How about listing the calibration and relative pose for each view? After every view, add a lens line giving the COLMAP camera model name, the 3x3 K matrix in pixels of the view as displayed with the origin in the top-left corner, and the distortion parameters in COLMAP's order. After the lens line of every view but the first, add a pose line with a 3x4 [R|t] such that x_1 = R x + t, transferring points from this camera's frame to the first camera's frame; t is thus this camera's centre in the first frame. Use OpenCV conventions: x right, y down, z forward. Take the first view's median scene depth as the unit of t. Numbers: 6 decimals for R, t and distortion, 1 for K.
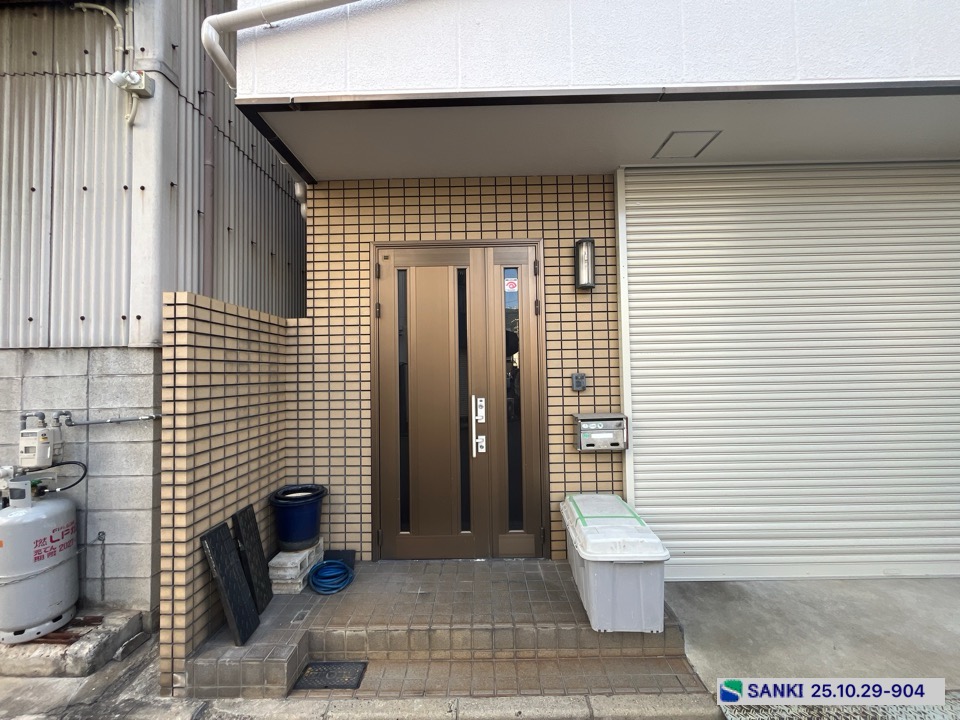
lens RADIAL K [[389.1, 0, 476.2], [0, 389.1, 360.8], [0, 0, 1]] dist [-0.003111, 0.000083]
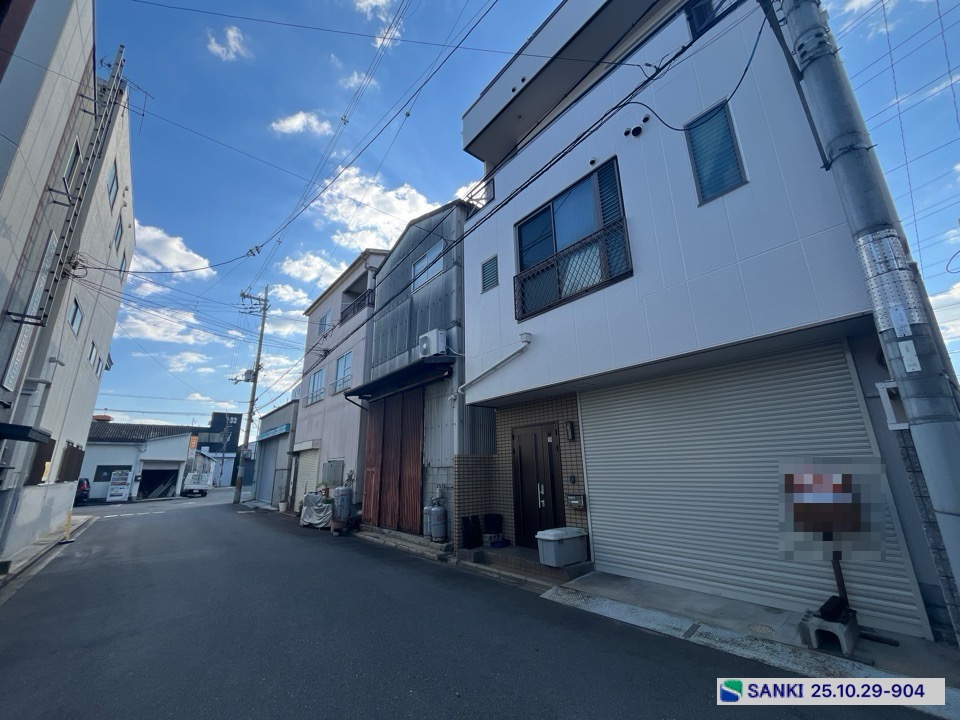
lens RADIAL K [[389.1, 0, 478.1], [0, 389.1, 360.4], [0, 0, 1]] dist [-0.003111, 0.000083]
pose [[0.642874, -0.201980, -0.738862, 1.860330], [0.034270, 0.971226, -0.235682, -0.115697], [0.765205, 0.126193, 0.631298, -1.100303]]
